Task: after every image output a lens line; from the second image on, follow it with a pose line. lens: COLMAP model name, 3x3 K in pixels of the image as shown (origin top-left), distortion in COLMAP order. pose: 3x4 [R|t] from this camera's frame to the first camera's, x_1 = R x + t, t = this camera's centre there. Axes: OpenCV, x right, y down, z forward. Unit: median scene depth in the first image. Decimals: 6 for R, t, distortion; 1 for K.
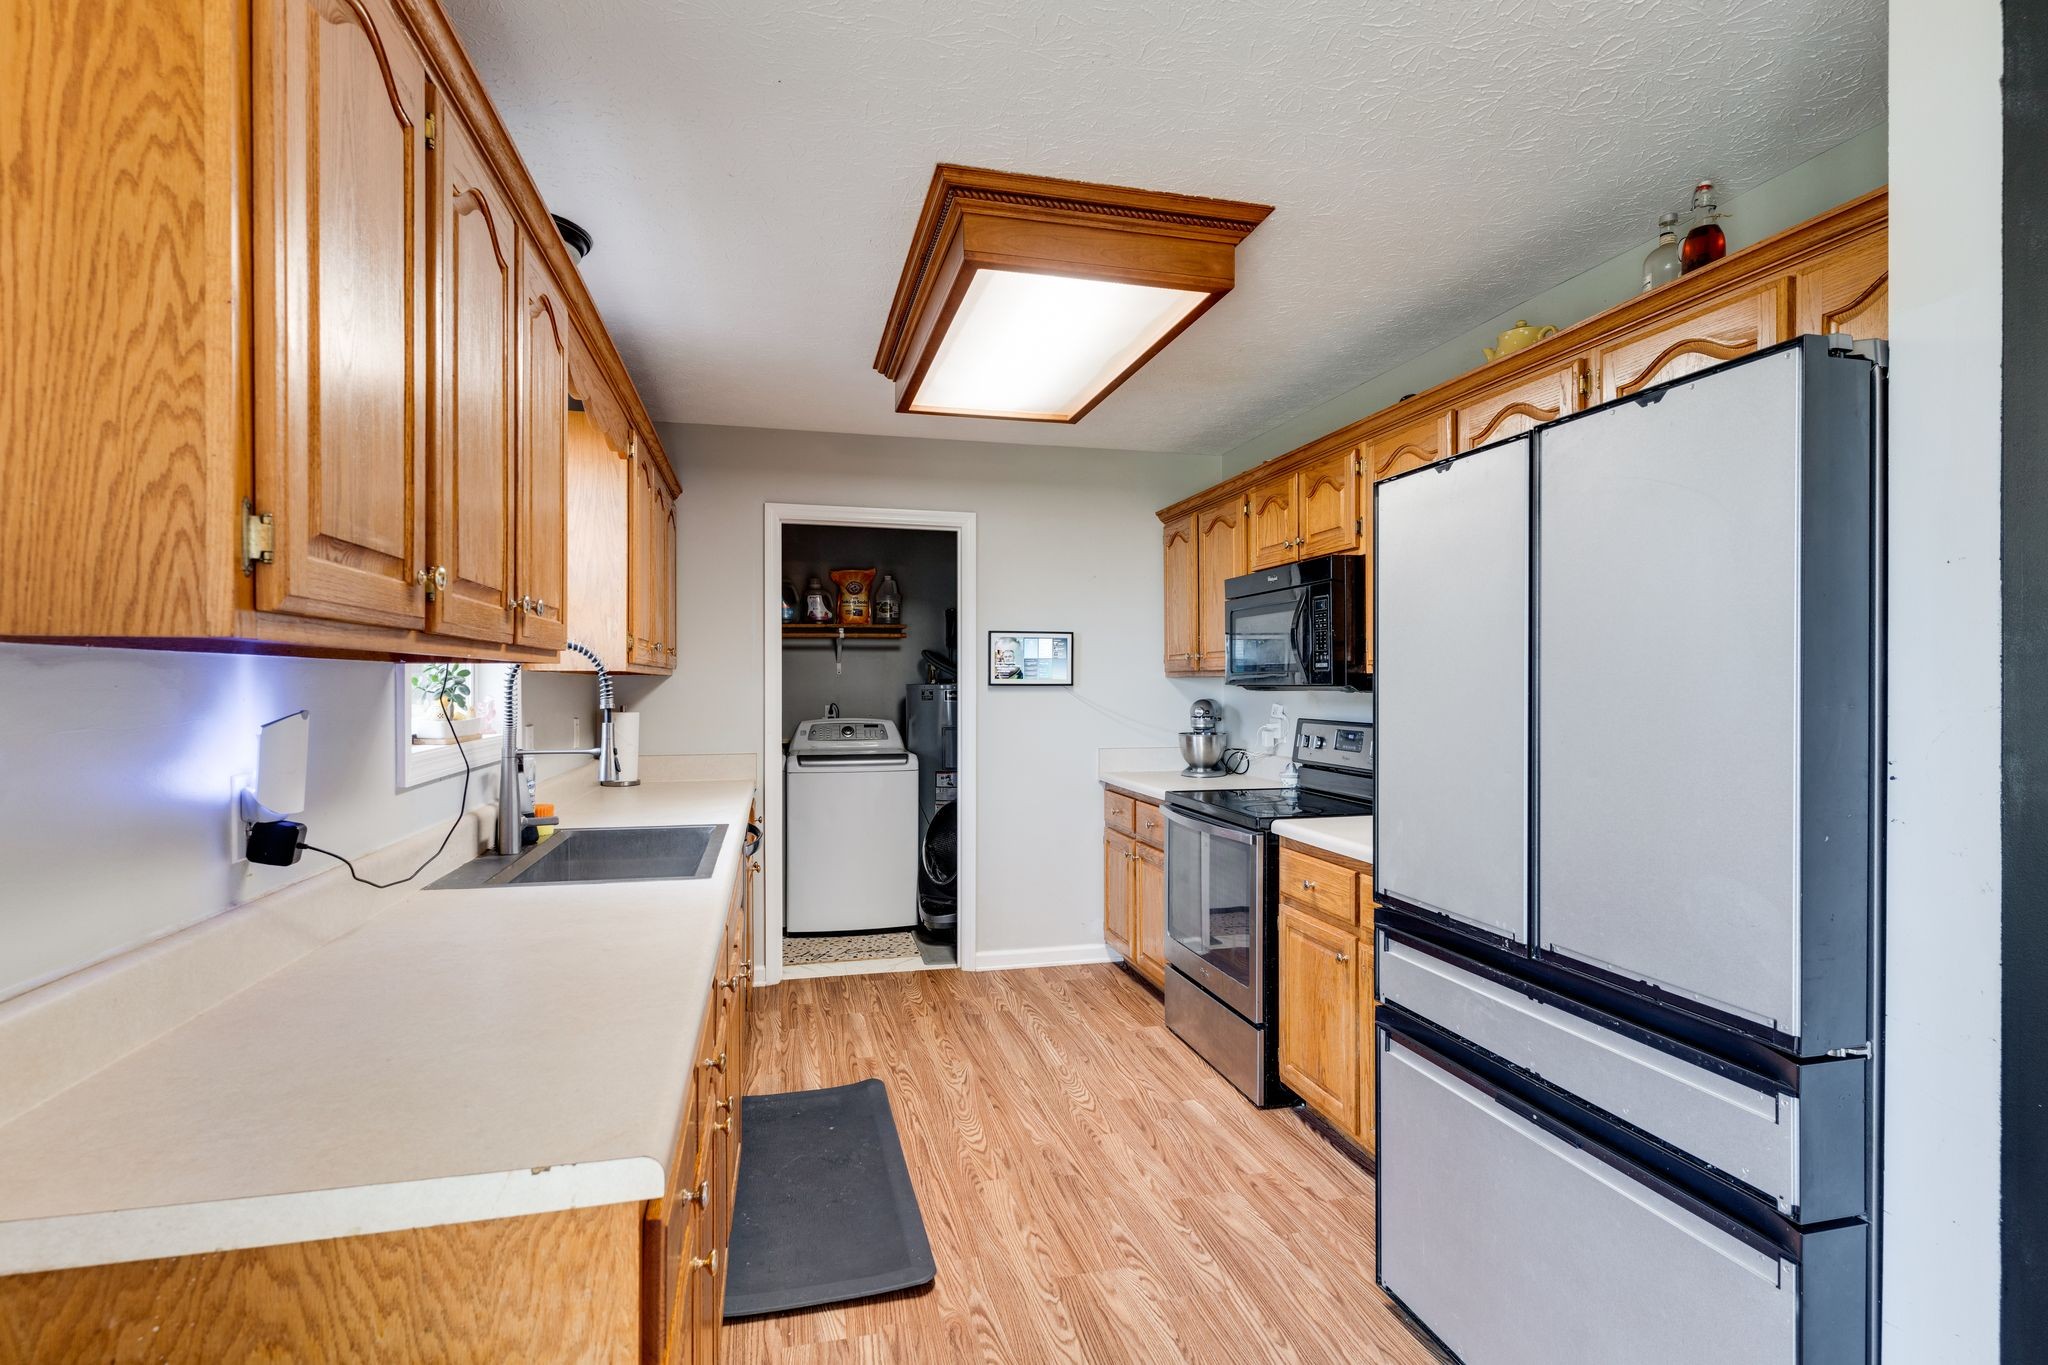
lens RADIAL K [[1000.7, 0, 1027.7], [0, 1000.7, 684.1], [0, 0, 1]] dist [0.005961, -0.001712]
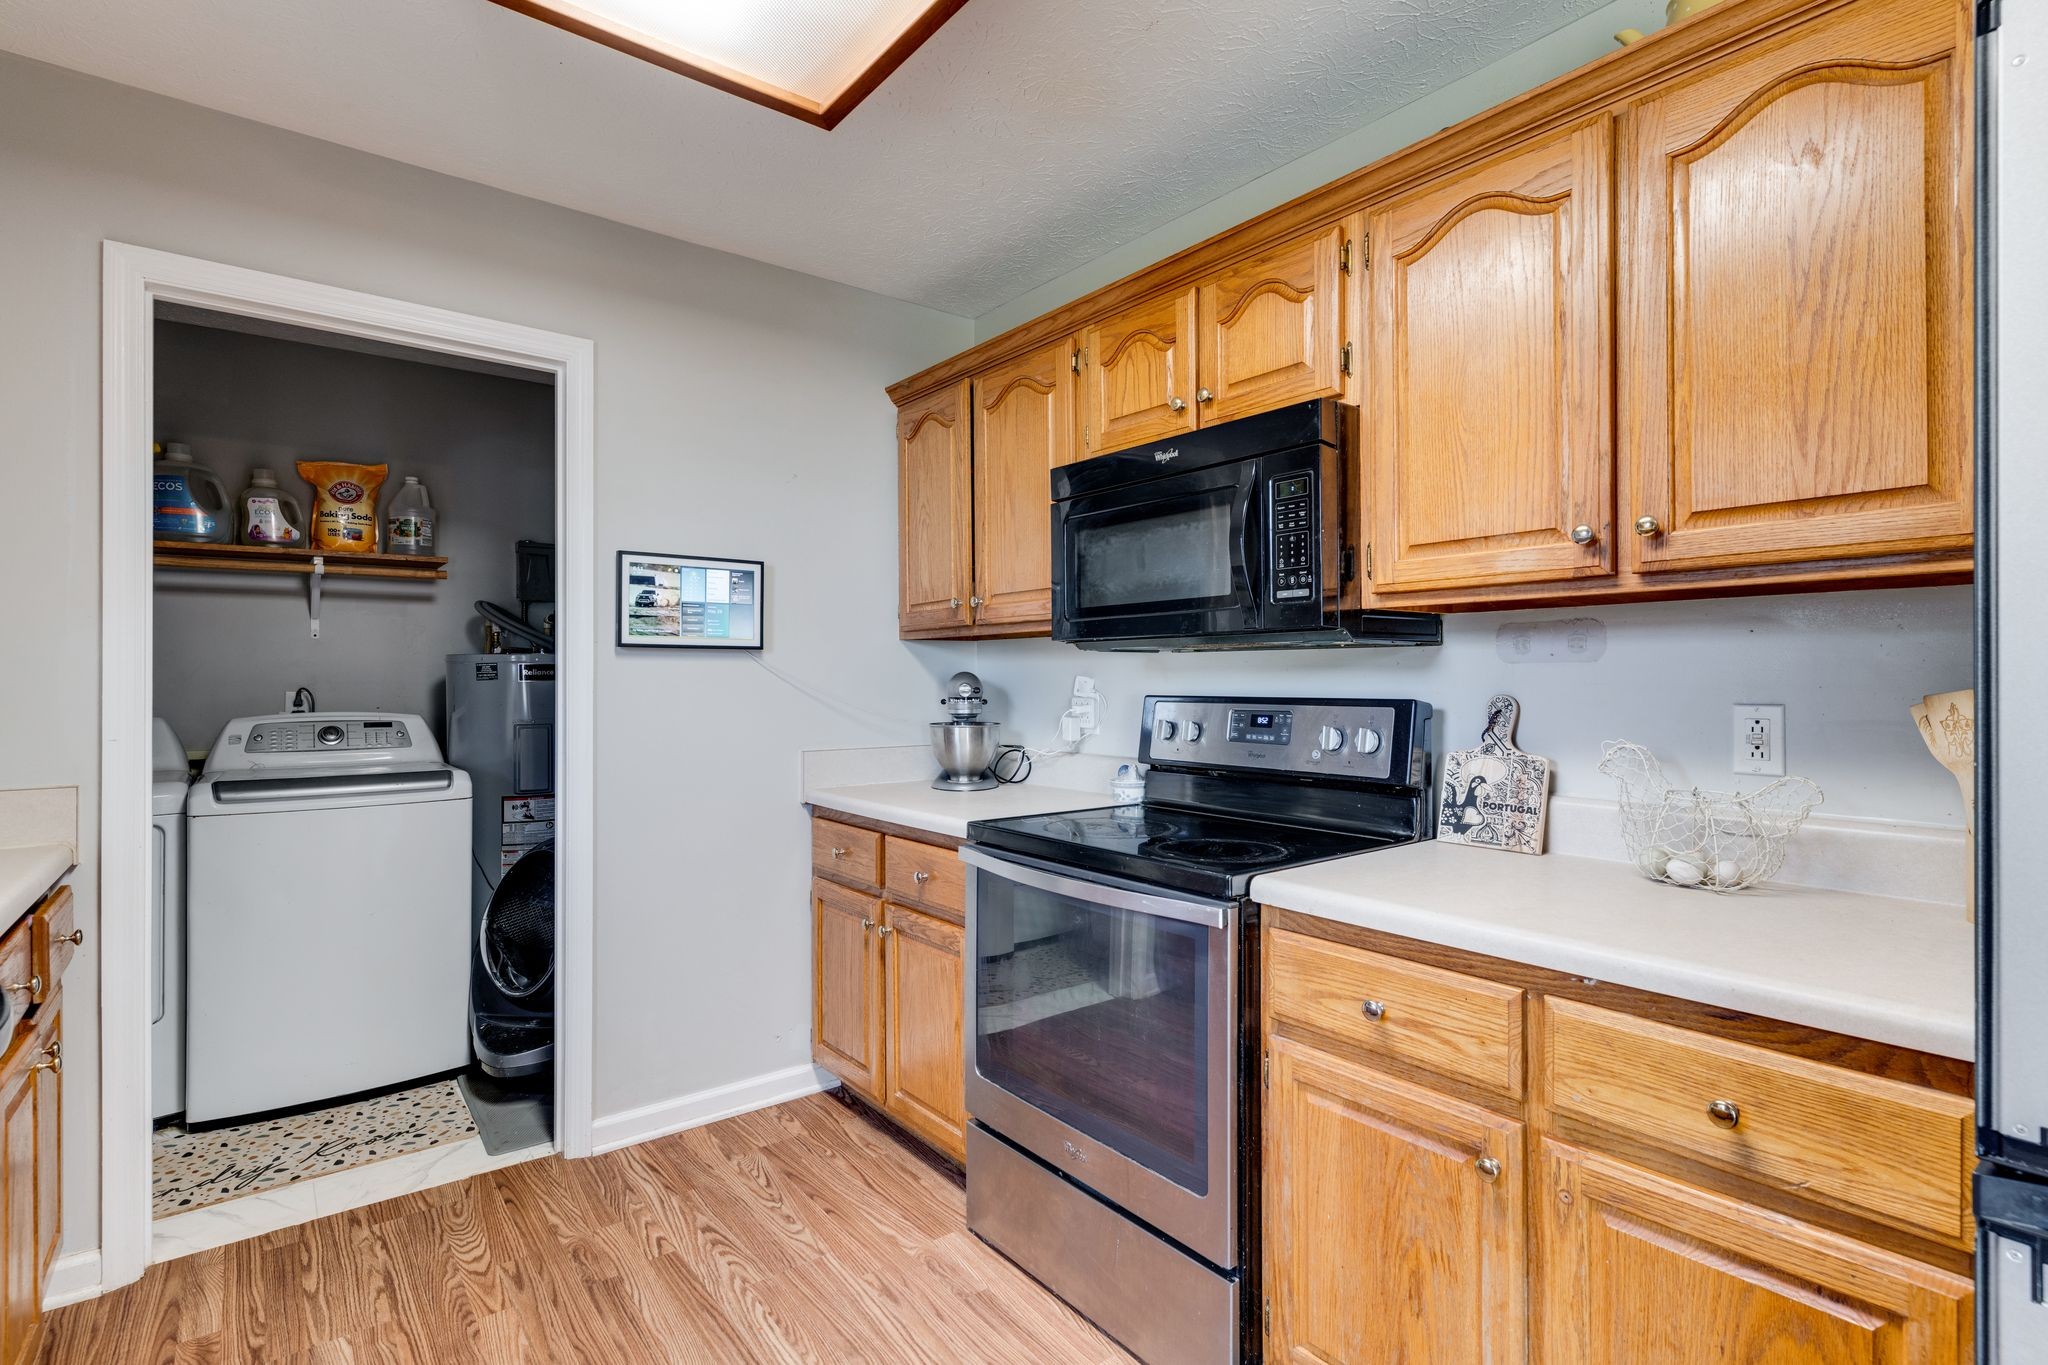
lens RADIAL K [[1000.7, 0, 1014.9], [0, 1000.7, 671.5], [0, 0, 1]] dist [0.005961, -0.001712]
pose [[0.919540, 0.000244, 0.392997, -0.057349], [0.003662, 0.999951, -0.009189, 0.022393], [-0.392980, 0.009889, 0.919494, 0.403229]]
